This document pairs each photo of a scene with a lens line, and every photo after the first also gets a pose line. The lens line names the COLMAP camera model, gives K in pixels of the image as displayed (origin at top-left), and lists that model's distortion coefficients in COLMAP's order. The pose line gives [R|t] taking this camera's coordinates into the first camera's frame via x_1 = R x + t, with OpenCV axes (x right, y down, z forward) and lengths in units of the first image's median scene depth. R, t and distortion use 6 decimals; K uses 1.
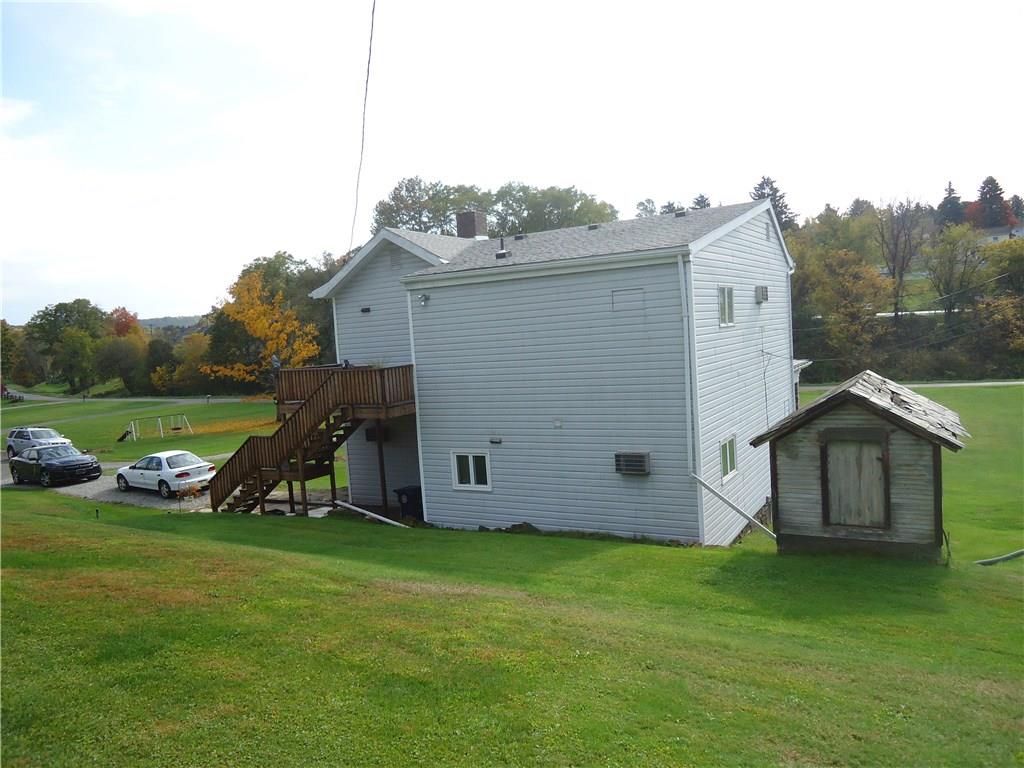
lens RADIAL K [[744.7, 0, 513.6], [0, 744.7, 386.5], [0, 0, 1]] dist [-0.006637, 0.003179]
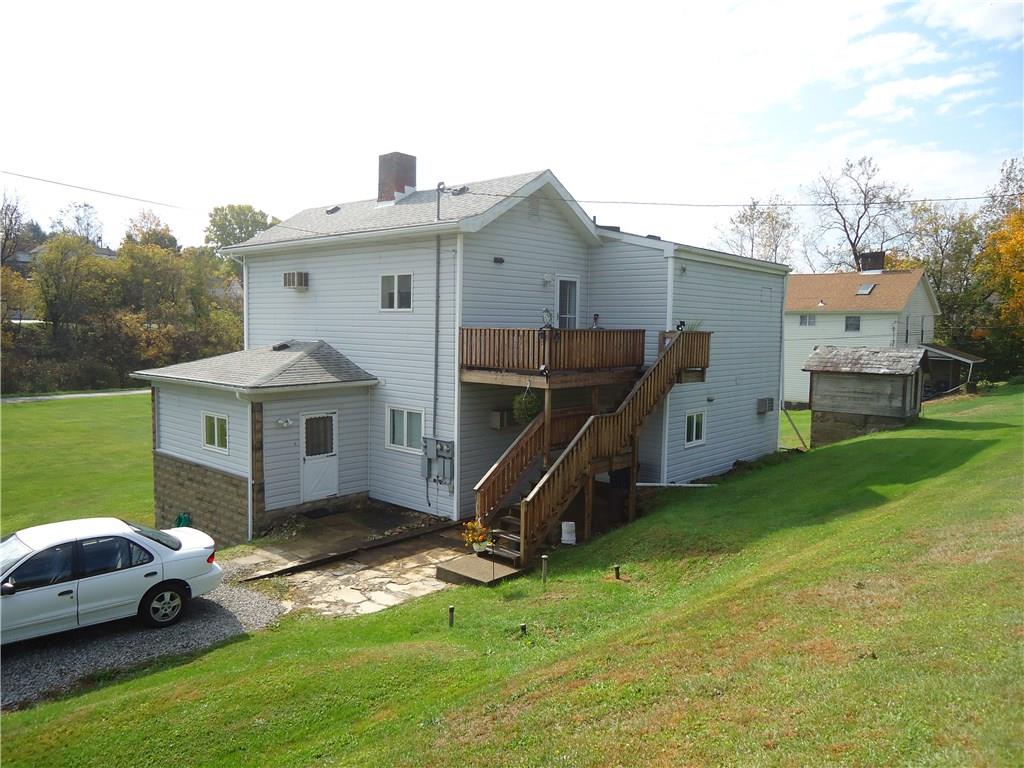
lens RADIAL K [[744.7, 0, 511.1], [0, 744.7, 384.3], [0, 0, 1]] dist [-0.006637, 0.003179]
pose [[0.195460, -0.007799, 0.980681, -1.204136], [0.042405, 0.999100, -0.000506, 0.035716], [-0.979794, 0.041684, 0.195615, 1.046171]]
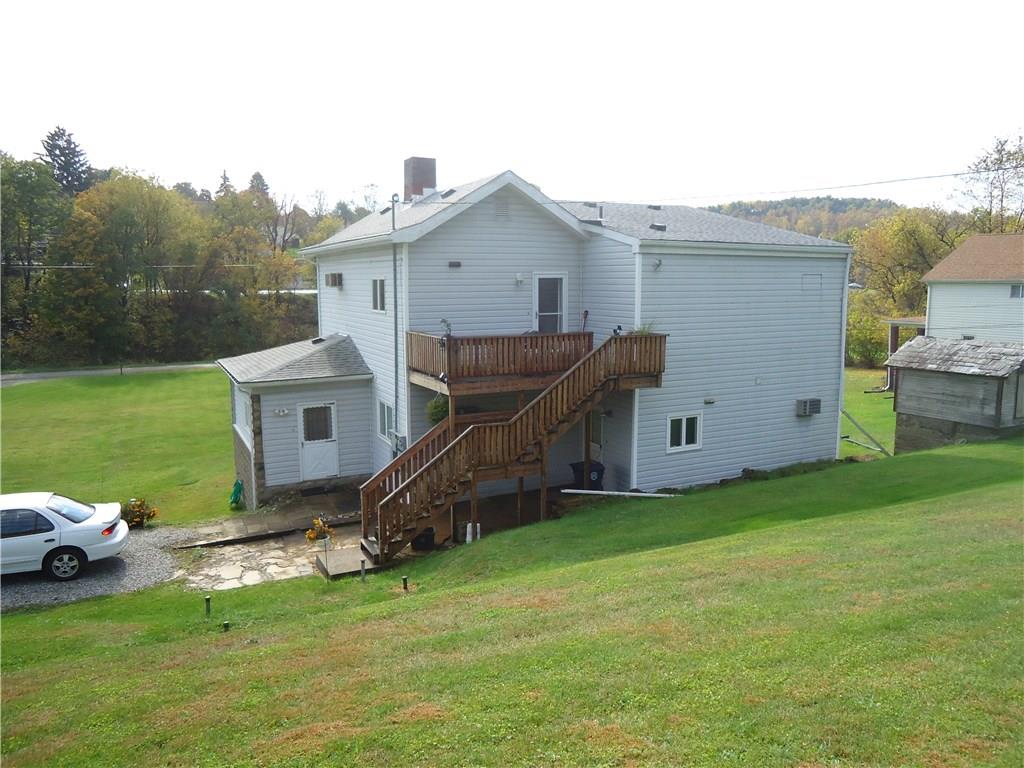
lens RADIAL K [[744.7, 0, 513.3], [0, 744.7, 385.8], [0, 0, 1]] dist [-0.006637, 0.003179]
pose [[0.541424, -0.053551, 0.839042, -1.061434], [0.027867, 0.998564, 0.045749, -0.007474], [-0.840287, -0.001388, 0.542139, 0.631575]]
